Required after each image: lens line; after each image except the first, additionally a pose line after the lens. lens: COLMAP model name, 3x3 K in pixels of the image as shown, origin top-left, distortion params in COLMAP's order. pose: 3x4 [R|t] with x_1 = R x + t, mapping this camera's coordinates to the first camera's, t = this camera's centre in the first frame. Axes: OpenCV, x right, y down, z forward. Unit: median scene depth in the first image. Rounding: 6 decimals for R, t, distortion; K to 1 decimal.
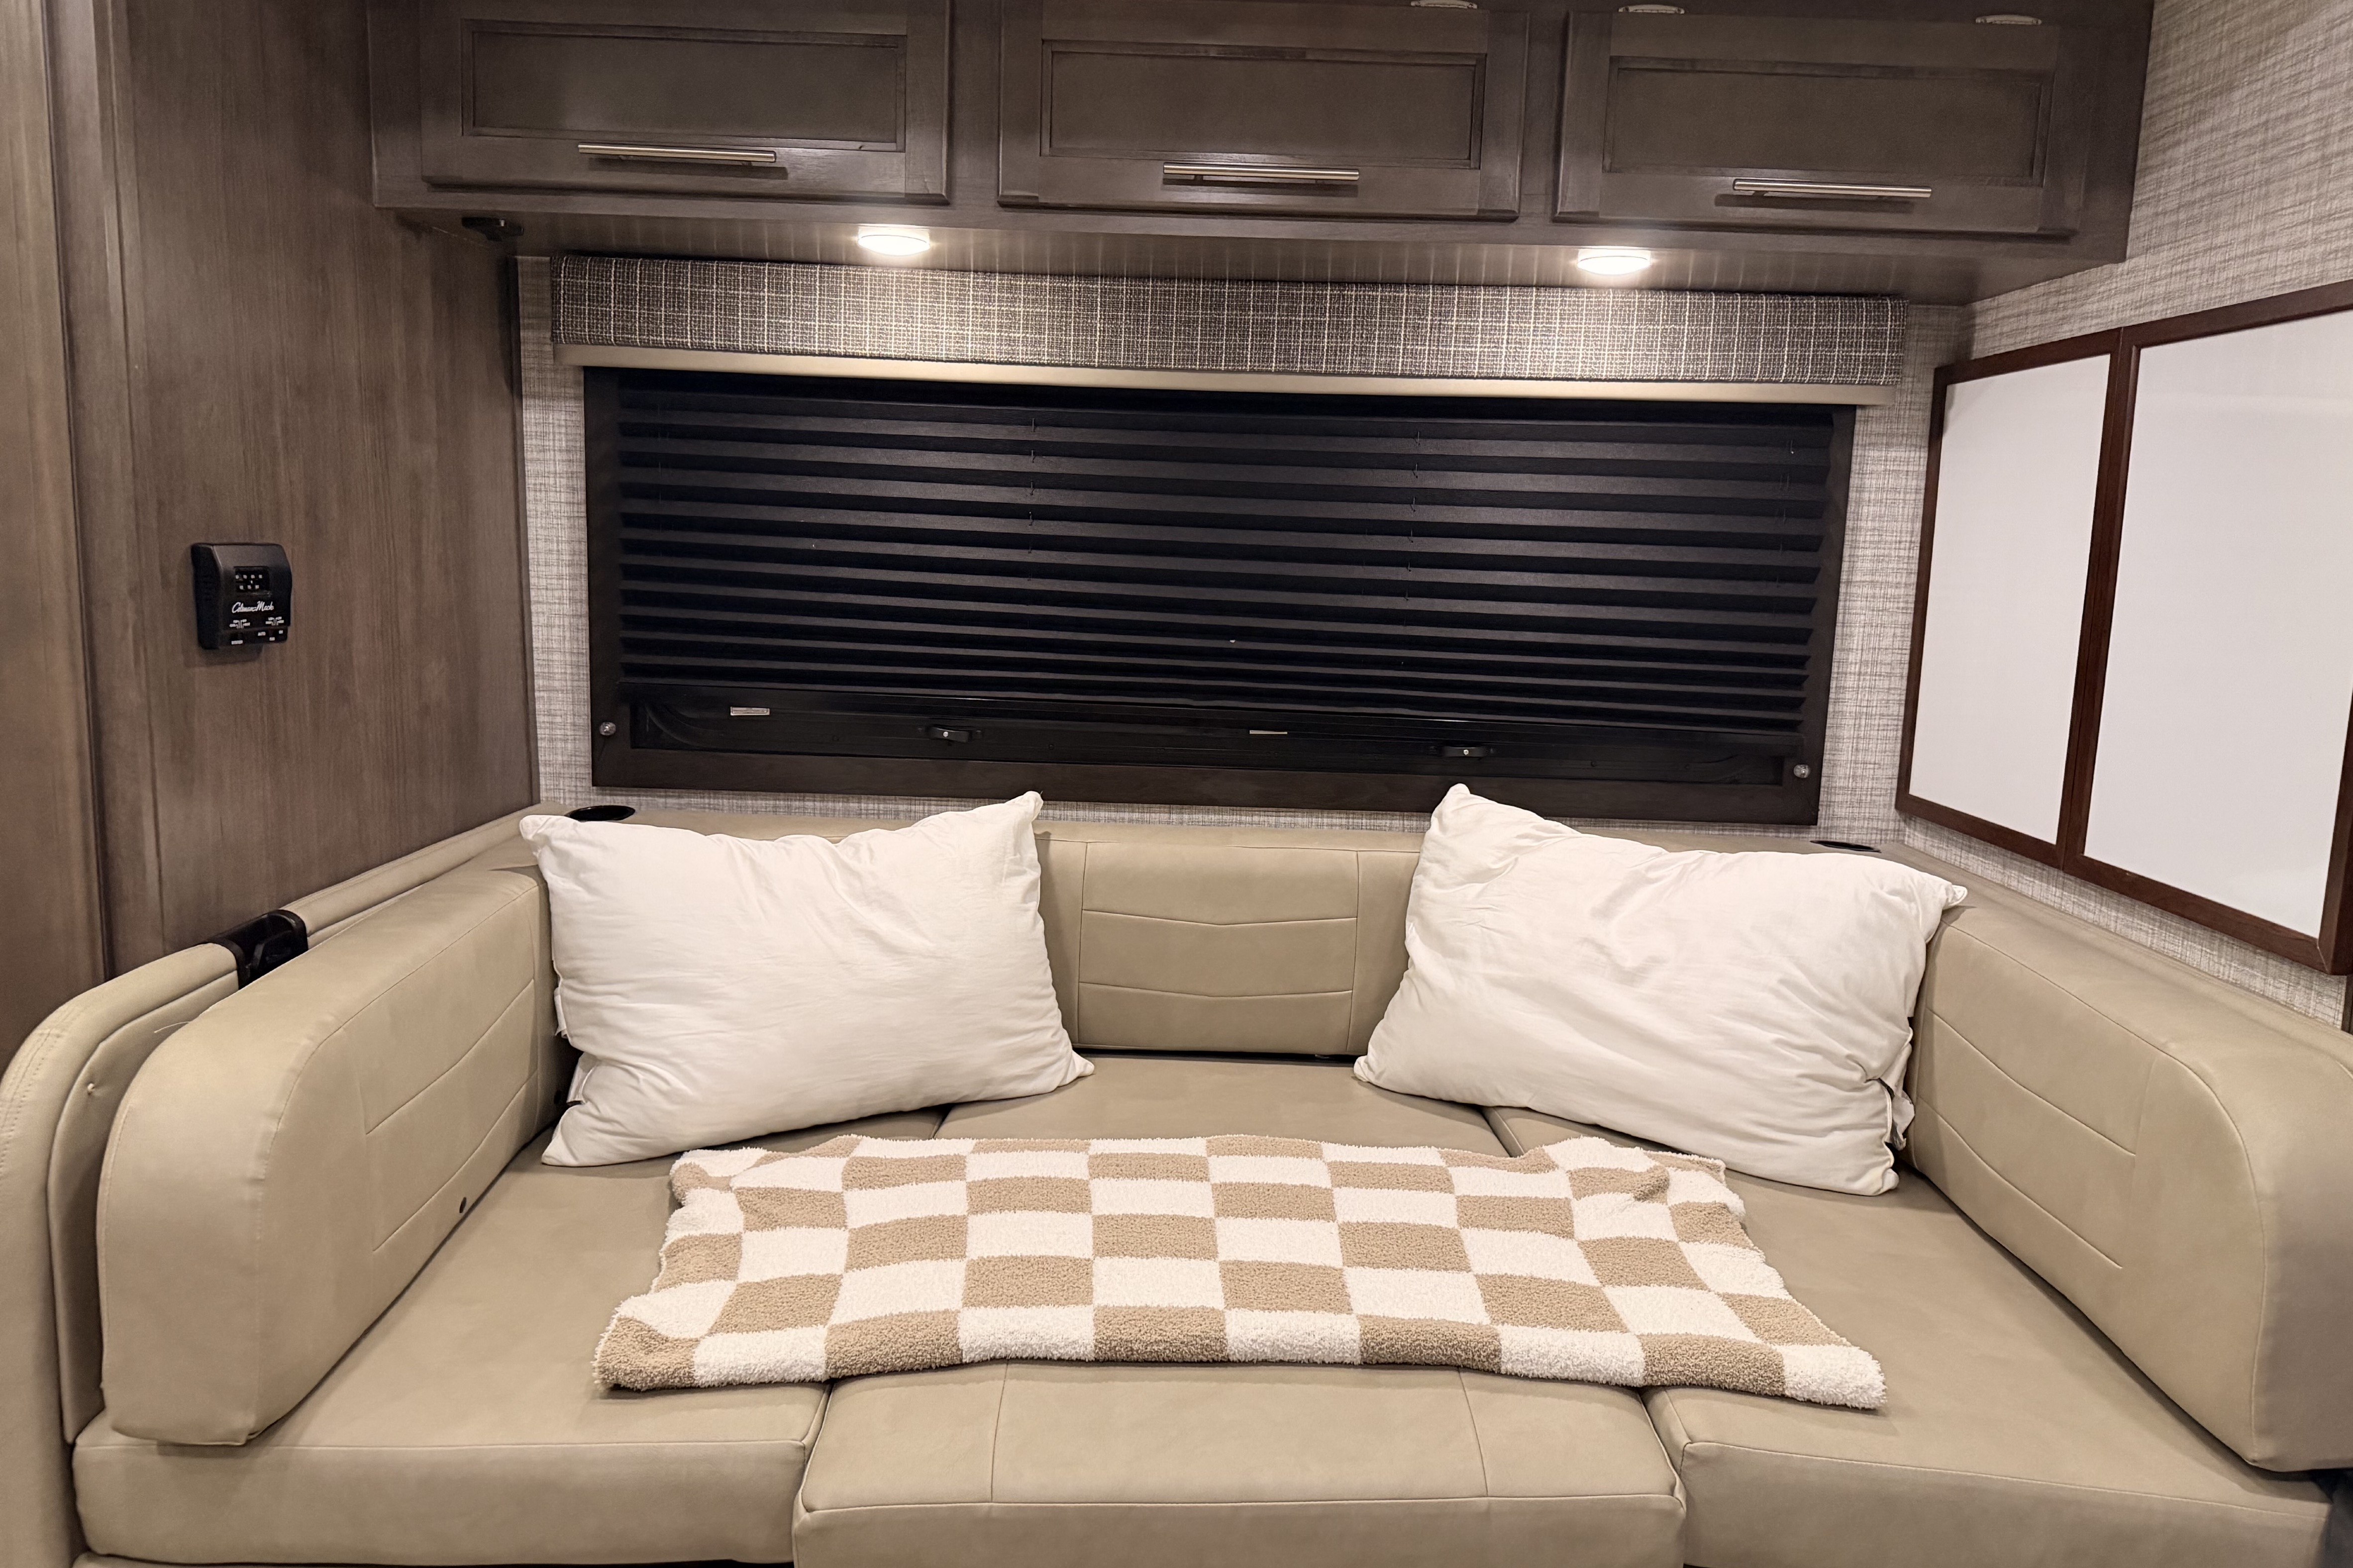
lens RADIAL K [[1621.4, 0, 1101.7], [0, 1621.4, 780.3], [0, 0, 1]] dist [0.005174, -0.002555]
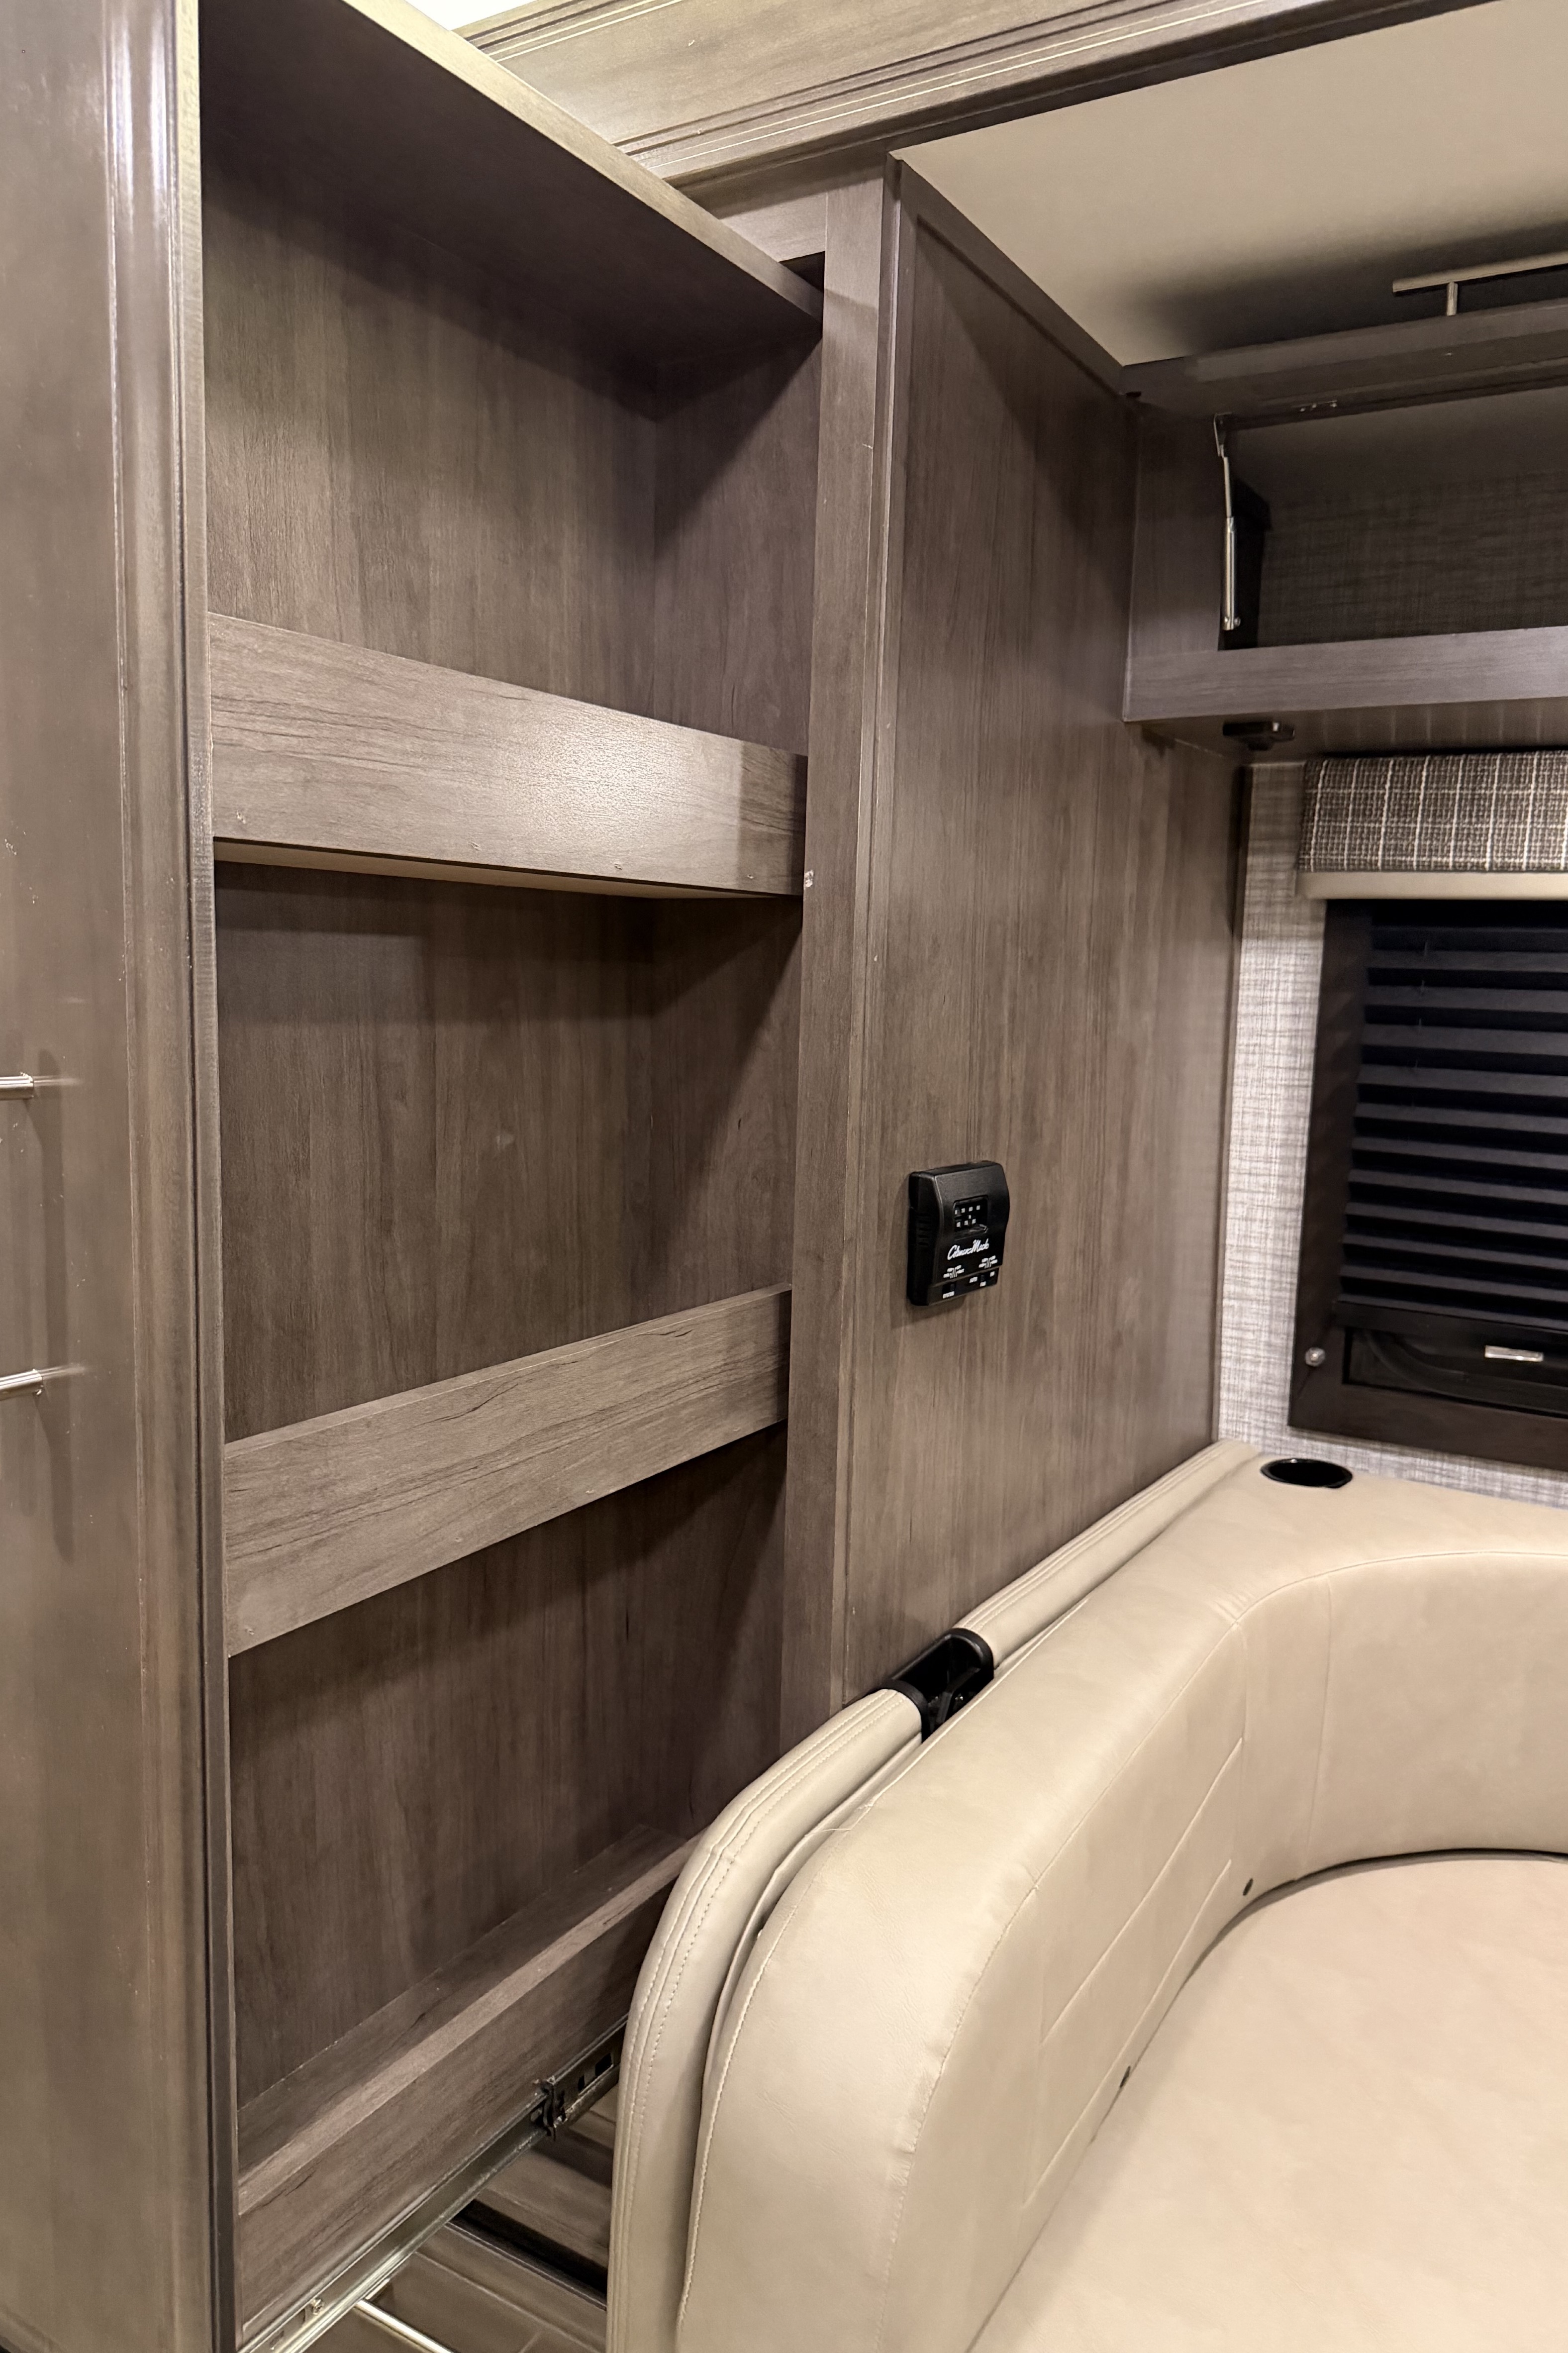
lens RADIAL K [[1629.4, 0, 773.9], [0, 1629.4, 1175.3], [0, 0, 1]] dist [0.134937, -0.242007]
pose [[0.870377, 0.055823, -0.489211, -0.176195], [-0.079430, 0.996458, -0.027612, -0.089544], [0.485937, 0.062891, 0.871728, 0.211725]]
